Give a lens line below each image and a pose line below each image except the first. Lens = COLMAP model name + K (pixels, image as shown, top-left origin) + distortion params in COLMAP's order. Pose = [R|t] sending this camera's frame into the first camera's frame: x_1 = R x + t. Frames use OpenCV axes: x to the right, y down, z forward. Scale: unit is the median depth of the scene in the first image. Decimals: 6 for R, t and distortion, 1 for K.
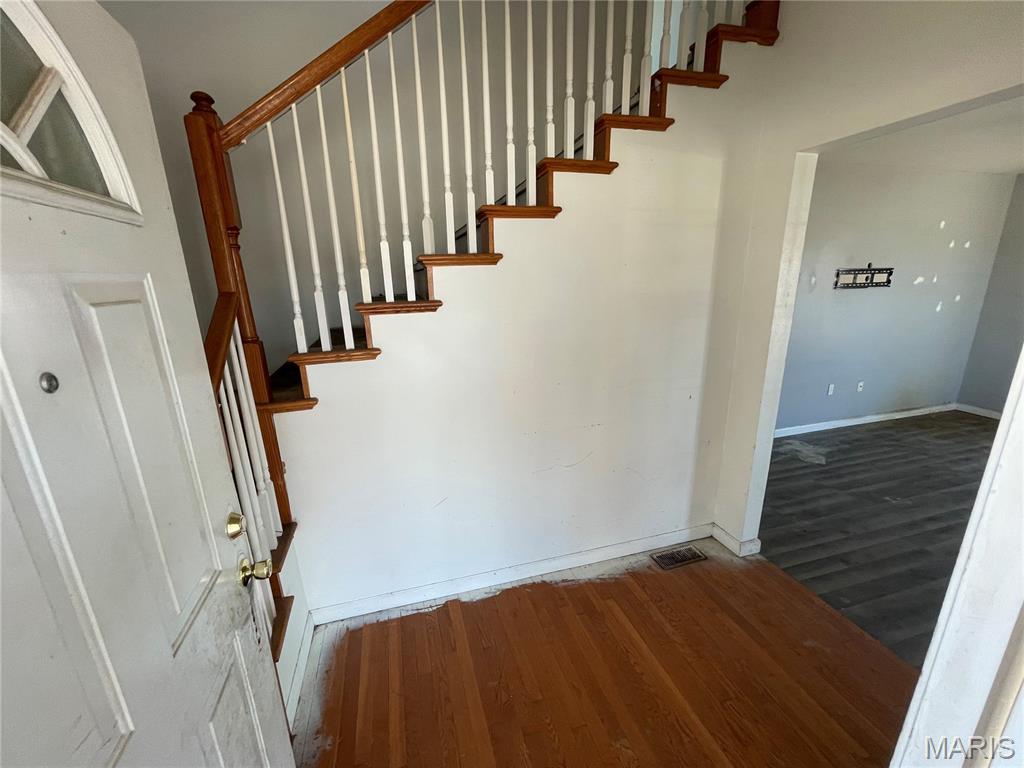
lens RADIAL K [[416.5, 0, 508.9], [0, 416.5, 385.8], [0, 0, 1]] dist [0.000710, 0.000658]
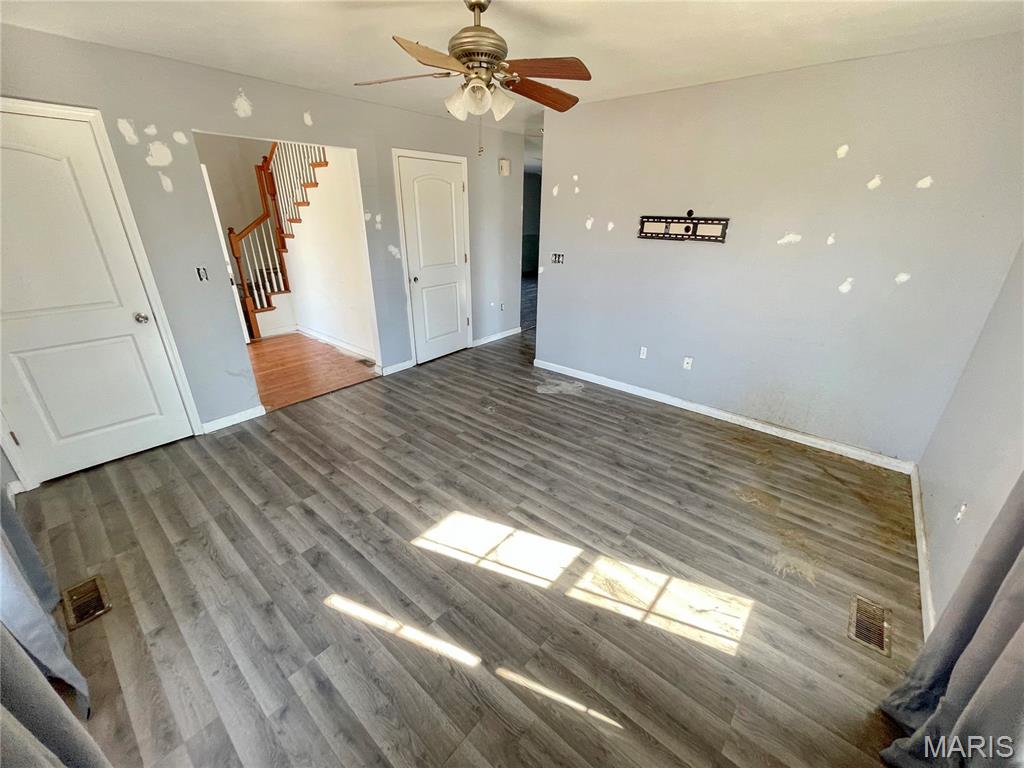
lens RADIAL K [[416.5, 0, 505.6], [0, 416.5, 385.4], [0, 0, 1]] dist [0.000710, 0.000658]
pose [[0.545034, 0.353596, -0.760203, 1.418053], [-0.237825, 0.934675, 0.264238, -0.100027], [0.803976, 0.036777, 0.593523, 0.226235]]
